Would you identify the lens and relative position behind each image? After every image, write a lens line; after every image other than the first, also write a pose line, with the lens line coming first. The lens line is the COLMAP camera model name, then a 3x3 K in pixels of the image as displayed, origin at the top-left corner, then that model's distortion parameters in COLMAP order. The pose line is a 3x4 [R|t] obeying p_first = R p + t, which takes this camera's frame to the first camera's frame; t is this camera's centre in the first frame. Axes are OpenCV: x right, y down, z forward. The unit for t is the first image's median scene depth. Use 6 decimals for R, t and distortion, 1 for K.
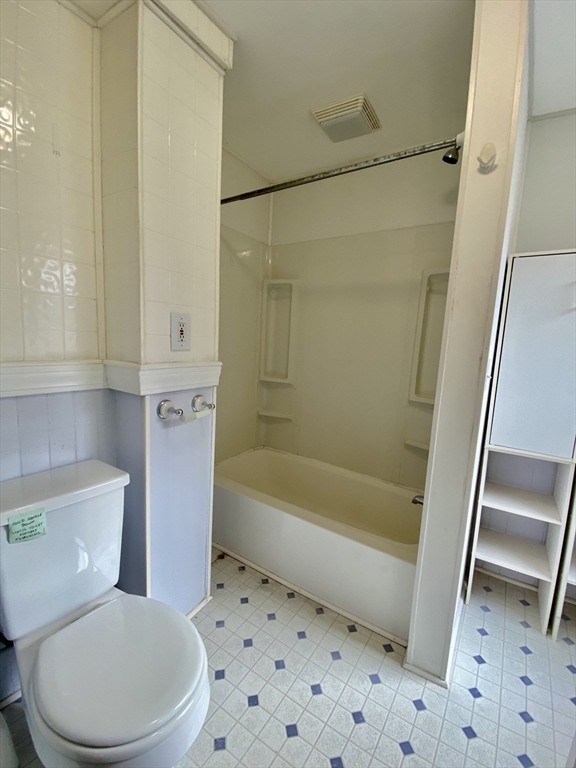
lens RADIAL K [[338.6, 0, 289.0], [0, 338.6, 381.8], [0, 0, 1]] dist [0.071460, -0.033996]
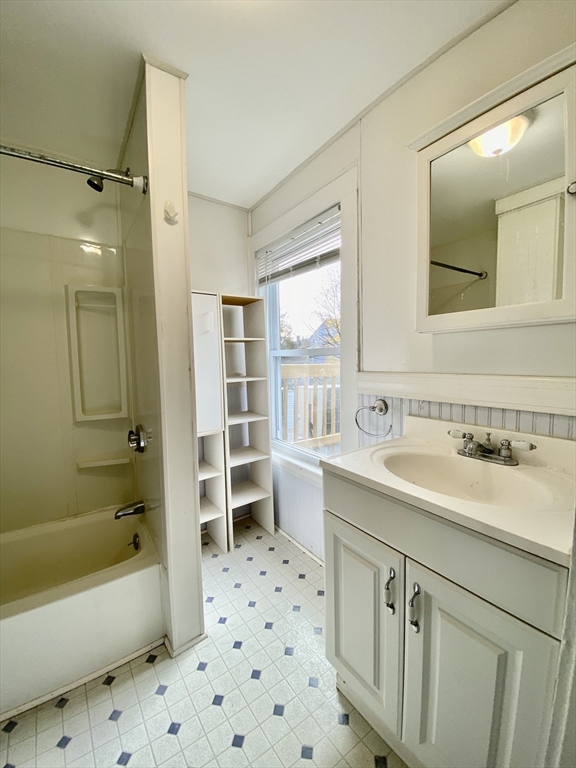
lens RADIAL K [[311.4, 0, 288.0], [0, 311.4, 384.0], [0, 0, 1]] dist [0.038923, -0.024409]
pose [[0.366057, -0.123067, 0.922419, -0.329464], [0.140923, 0.987117, 0.075774, -0.047436], [-0.919861, 0.102252, 0.378684, 0.201672]]
